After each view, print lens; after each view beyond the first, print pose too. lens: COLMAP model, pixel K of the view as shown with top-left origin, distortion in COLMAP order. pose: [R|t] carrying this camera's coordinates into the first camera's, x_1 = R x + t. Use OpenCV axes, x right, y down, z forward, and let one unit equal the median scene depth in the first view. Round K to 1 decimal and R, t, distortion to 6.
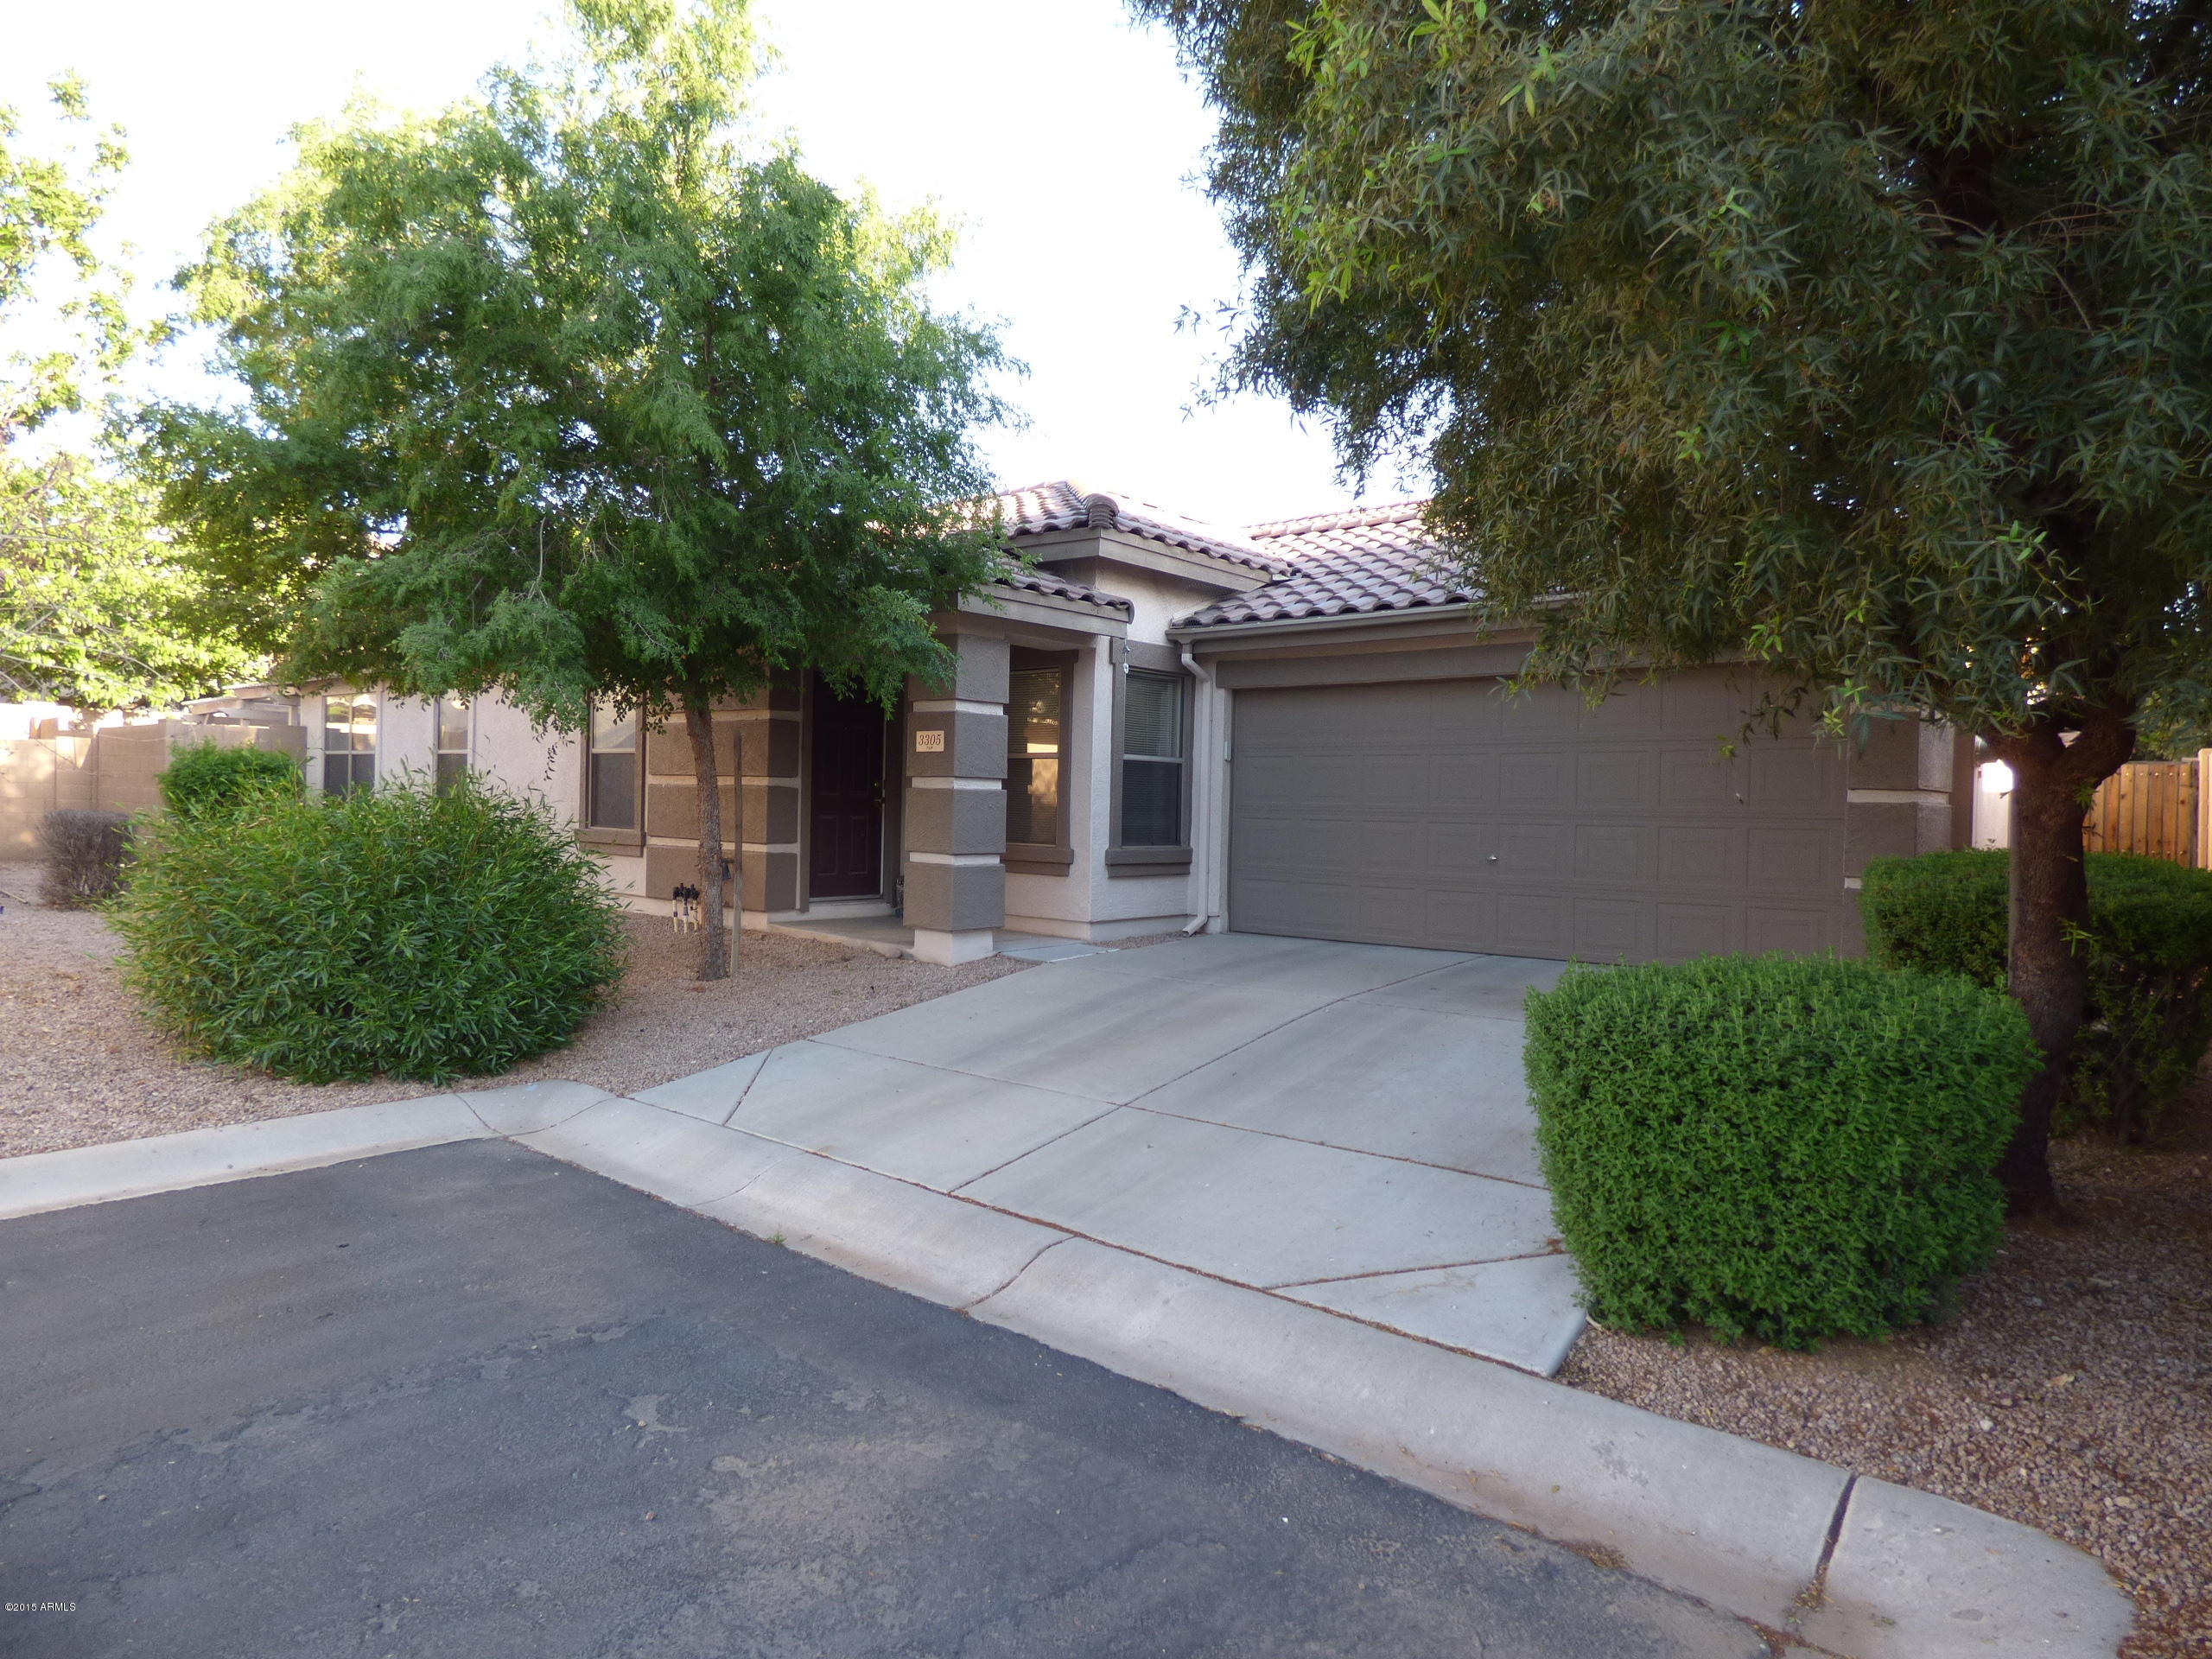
lens RADIAL K [[1321.1, 0, 1110.2], [0, 1321.1, 830.8], [0, 0, 1]] dist [-0.003459, -0.000475]
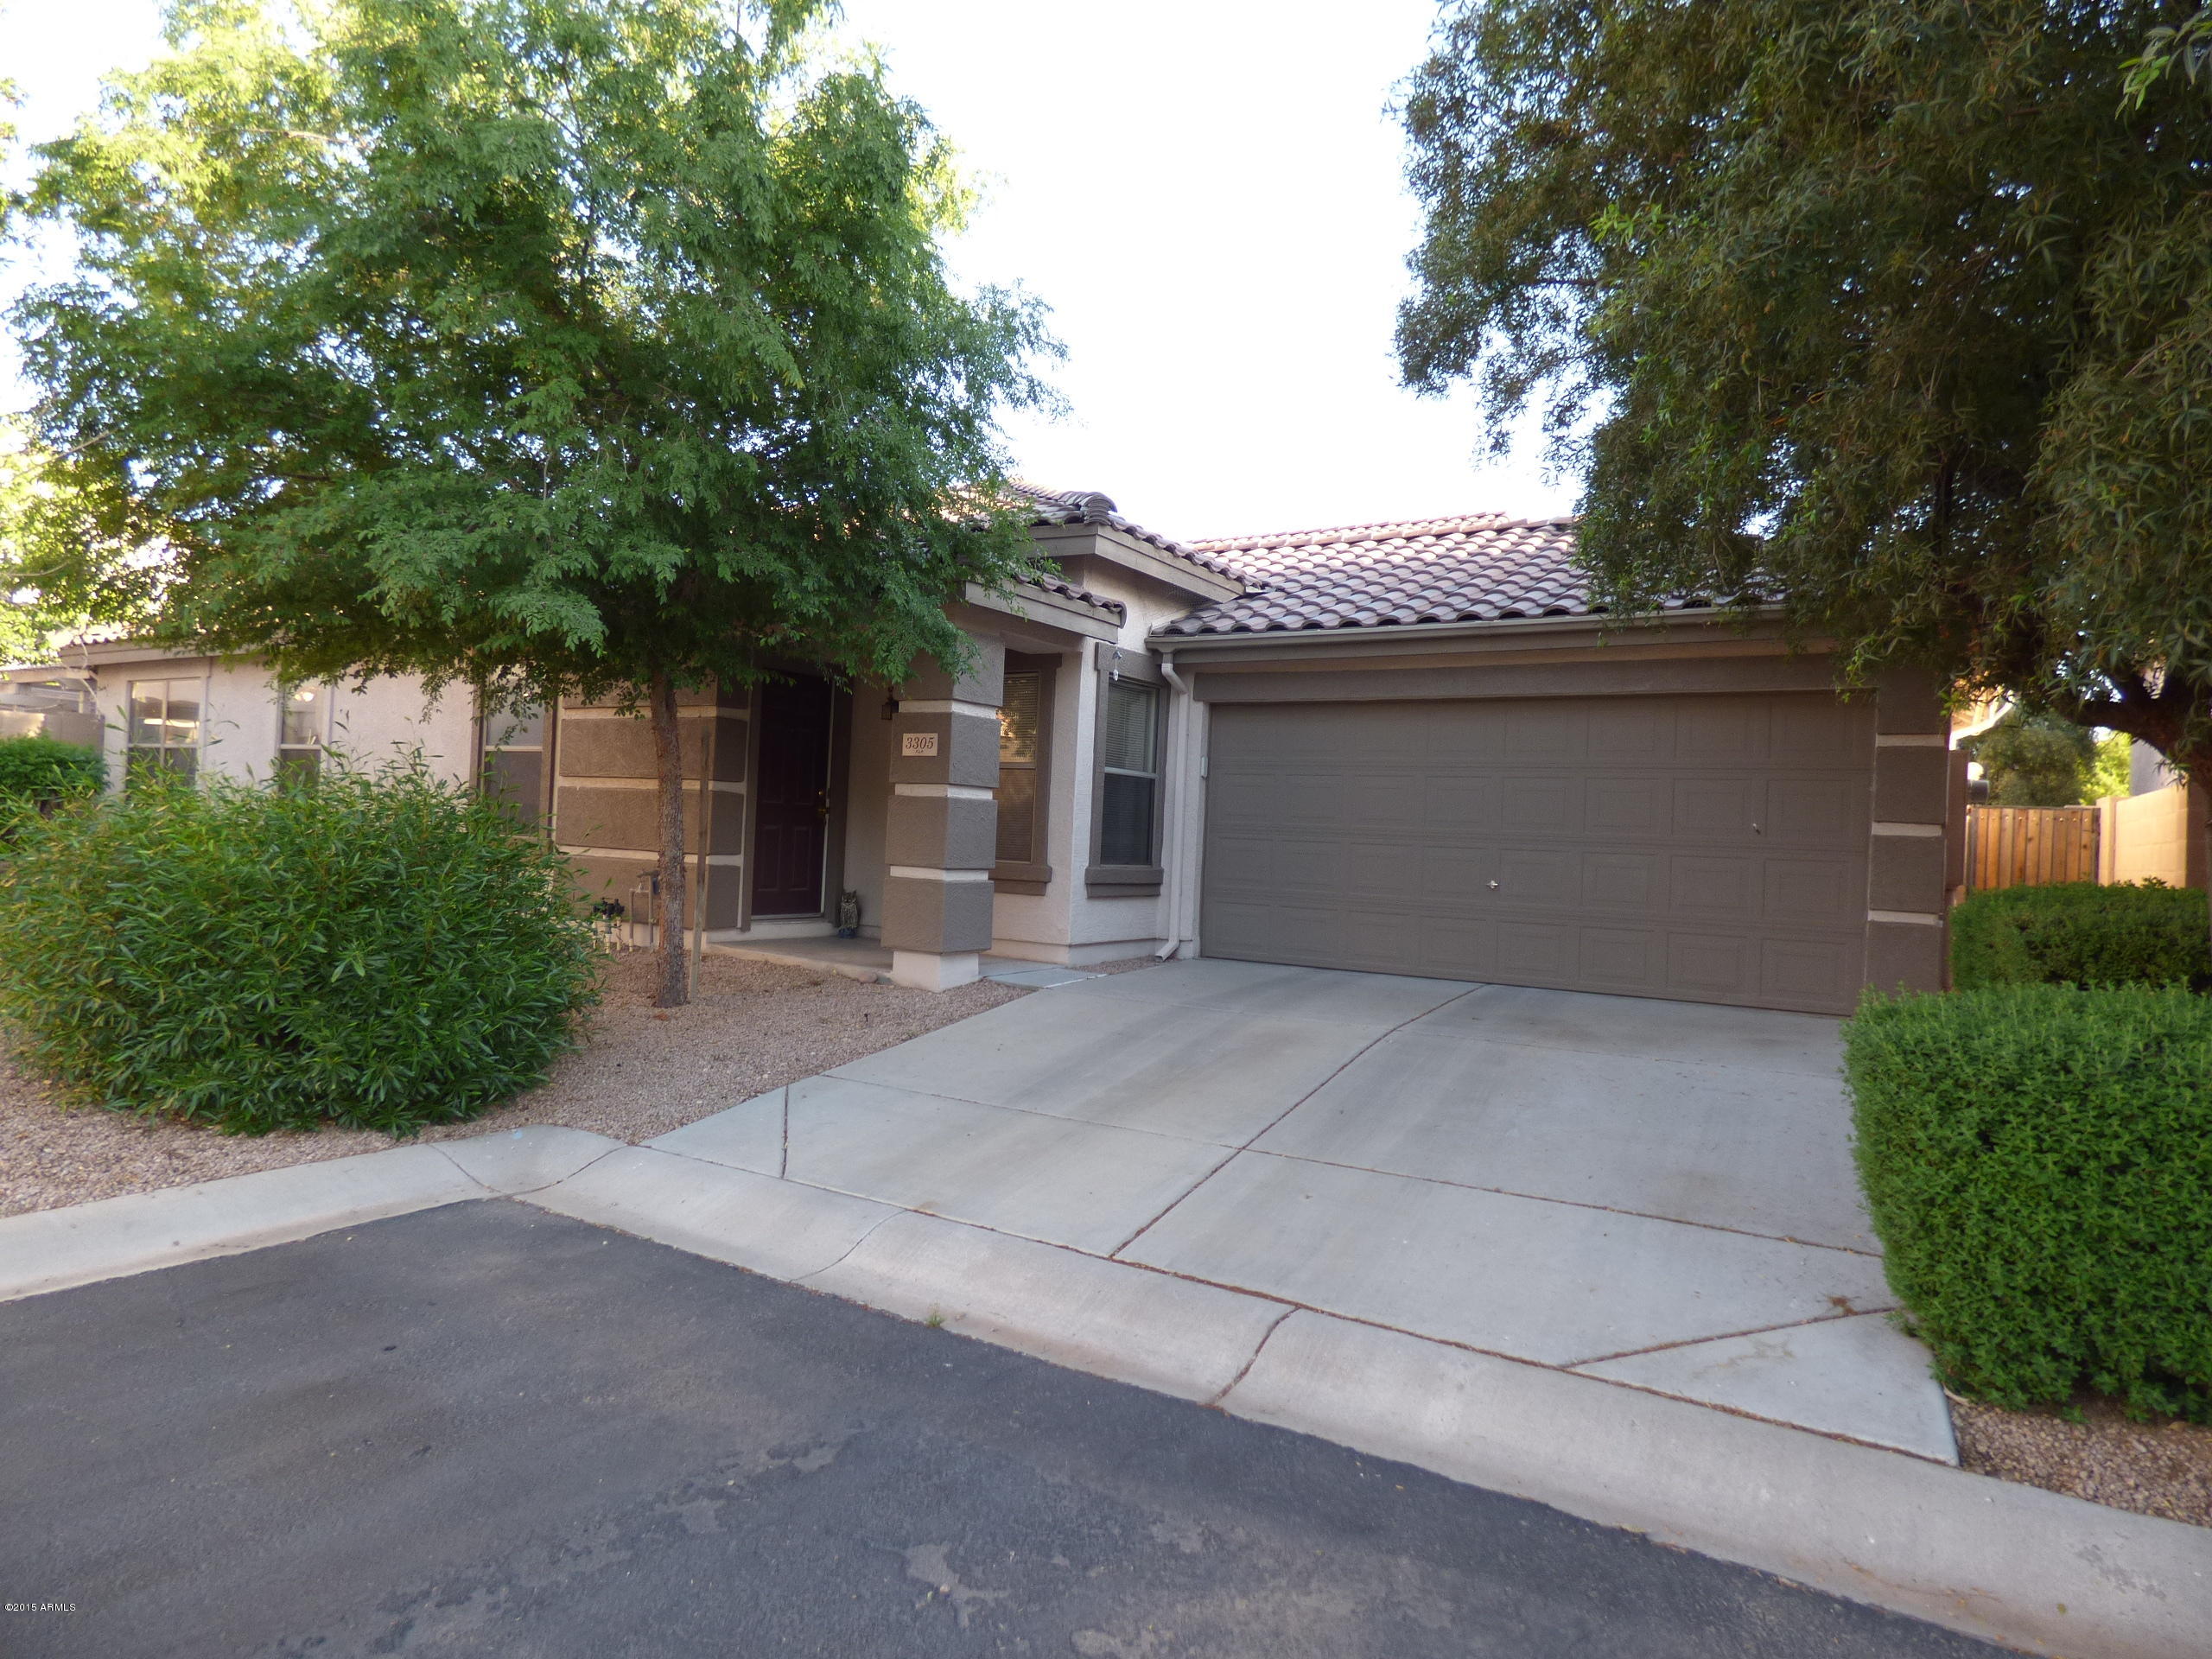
lens RADIAL K [[1321.1, 0, 1102.4], [0, 1321.1, 828.3], [0, 0, 1]] dist [-0.003459, -0.000475]
pose [[0.989819, 0.021255, 0.140735, -0.226584], [-0.018205, 0.999571, -0.022927, 0.013467], [-0.141162, 0.020131, 0.989782, 0.129401]]
